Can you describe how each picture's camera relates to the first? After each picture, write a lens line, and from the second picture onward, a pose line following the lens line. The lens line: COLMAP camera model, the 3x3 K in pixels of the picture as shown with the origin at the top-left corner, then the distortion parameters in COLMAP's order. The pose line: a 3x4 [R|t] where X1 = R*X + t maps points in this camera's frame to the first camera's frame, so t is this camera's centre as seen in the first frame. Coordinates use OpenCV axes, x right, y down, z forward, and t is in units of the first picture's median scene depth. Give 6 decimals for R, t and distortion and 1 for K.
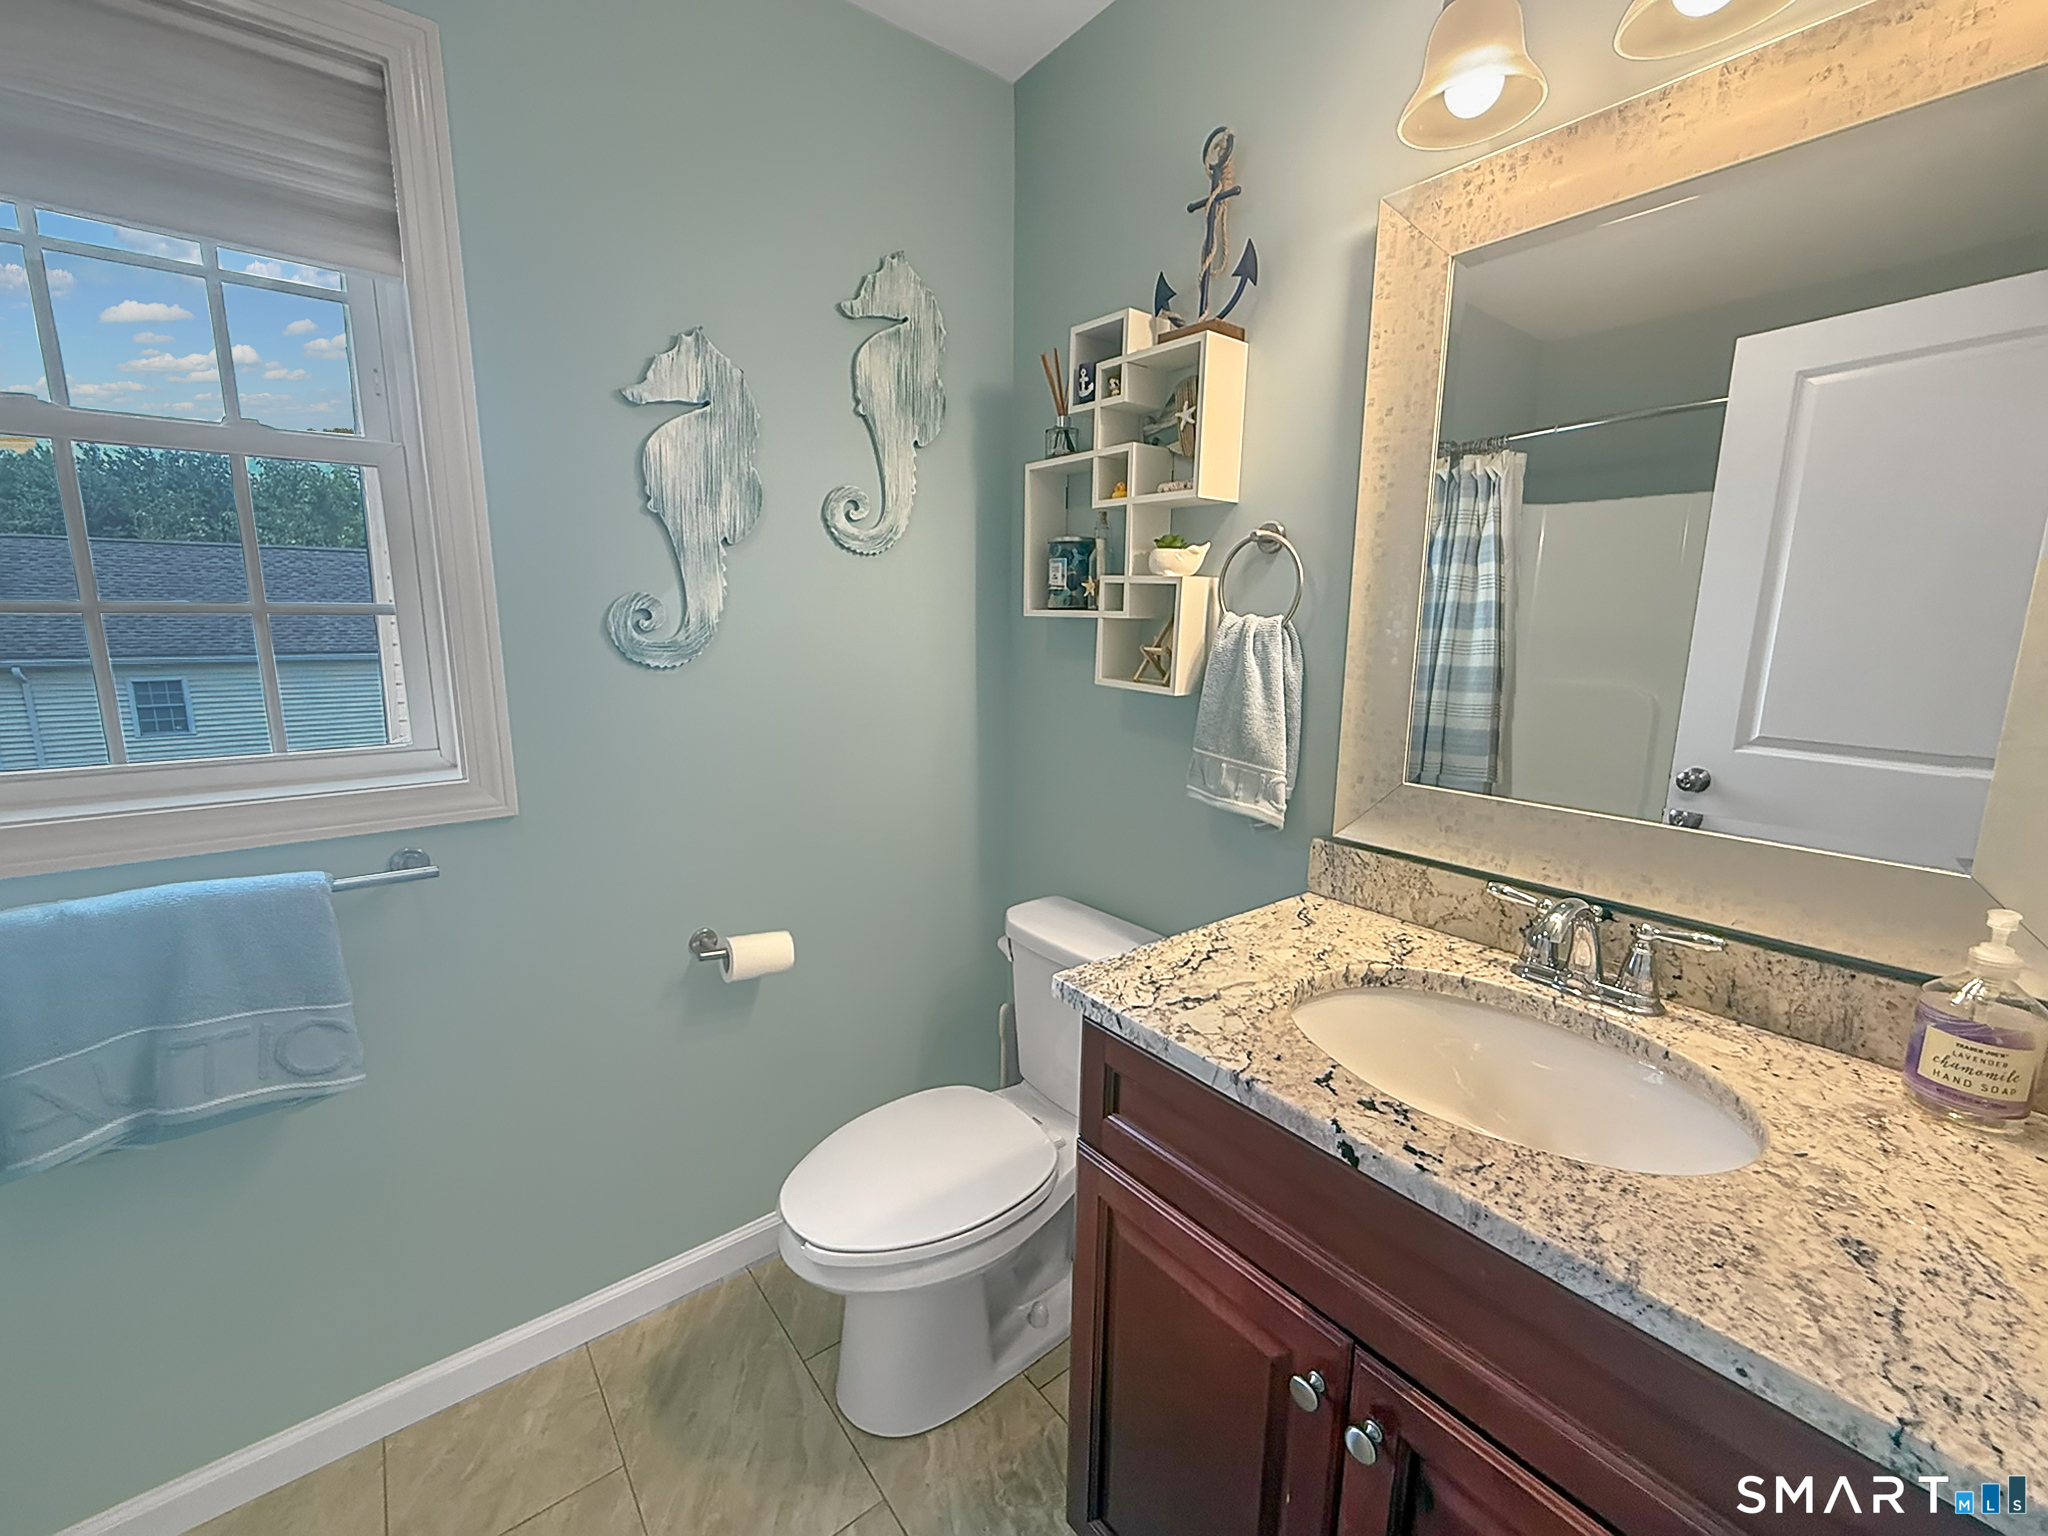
lens RADIAL K [[829.8, 0, 1024.0], [0, 829.8, 768.0], [0, 0, 1]] dist [-0.000565, -0.000354]
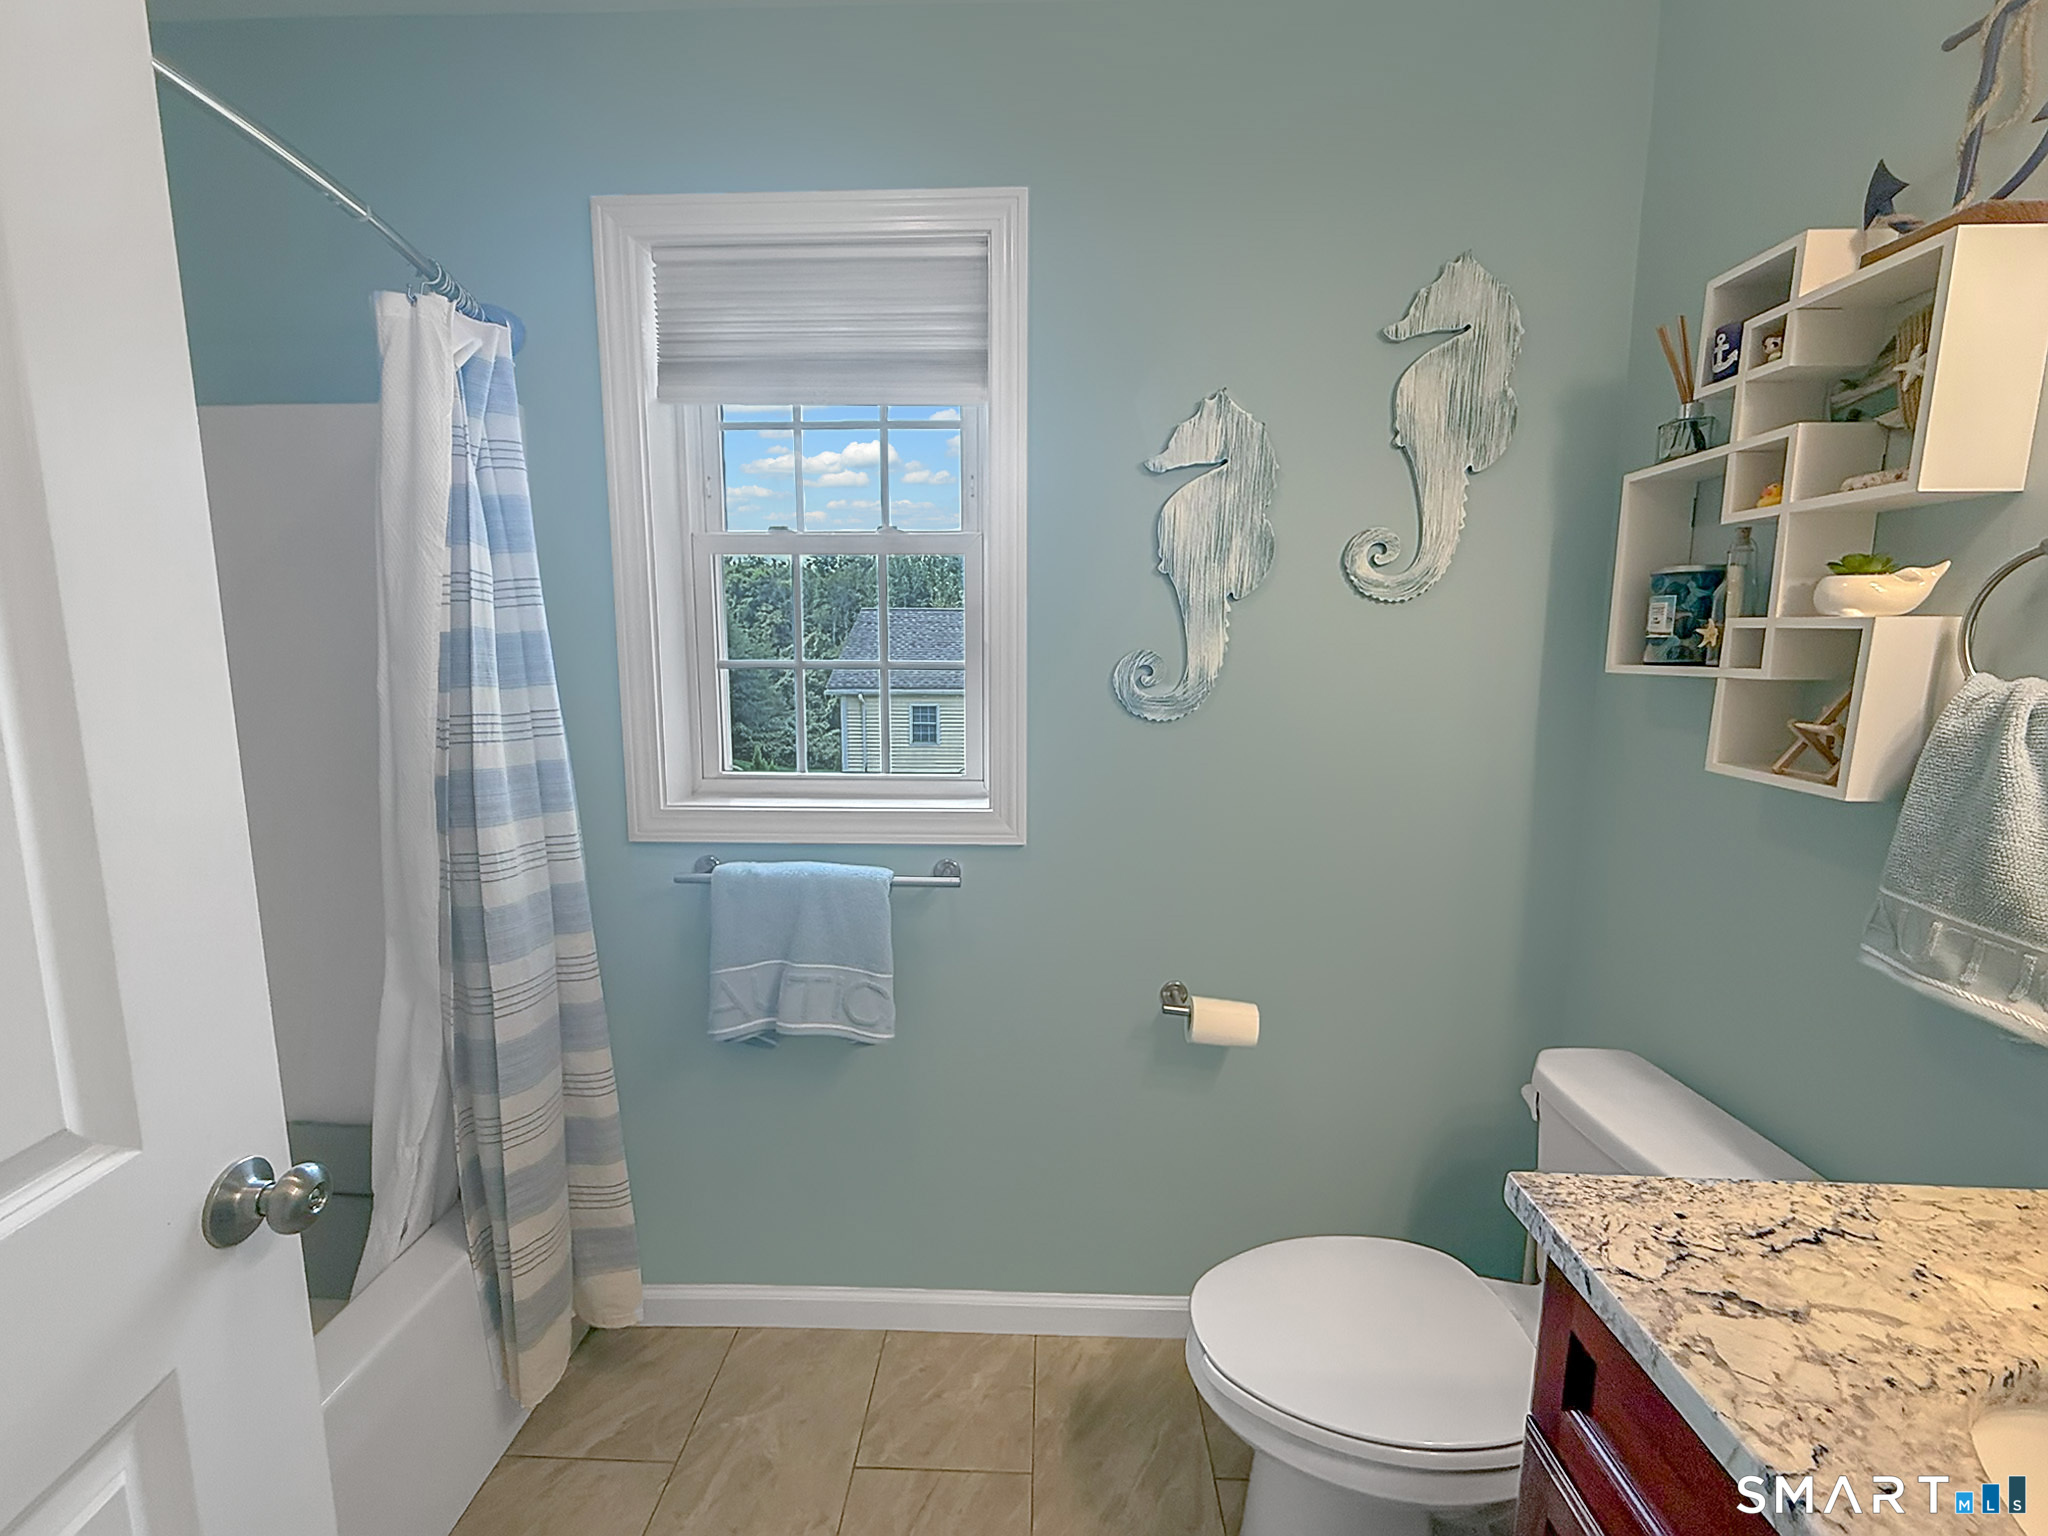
lens RADIAL K [[835.4, 0, 1024.0], [0, 835.4, 768.0], [0, 0, 1]] dist [-0.001792, 0.000711]
pose [[0.766371, 0.081231, -0.637242, 0.103082], [-0.114372, 0.993378, -0.010919, -0.032446], [0.632136, 0.081250, 0.770586, 0.096588]]
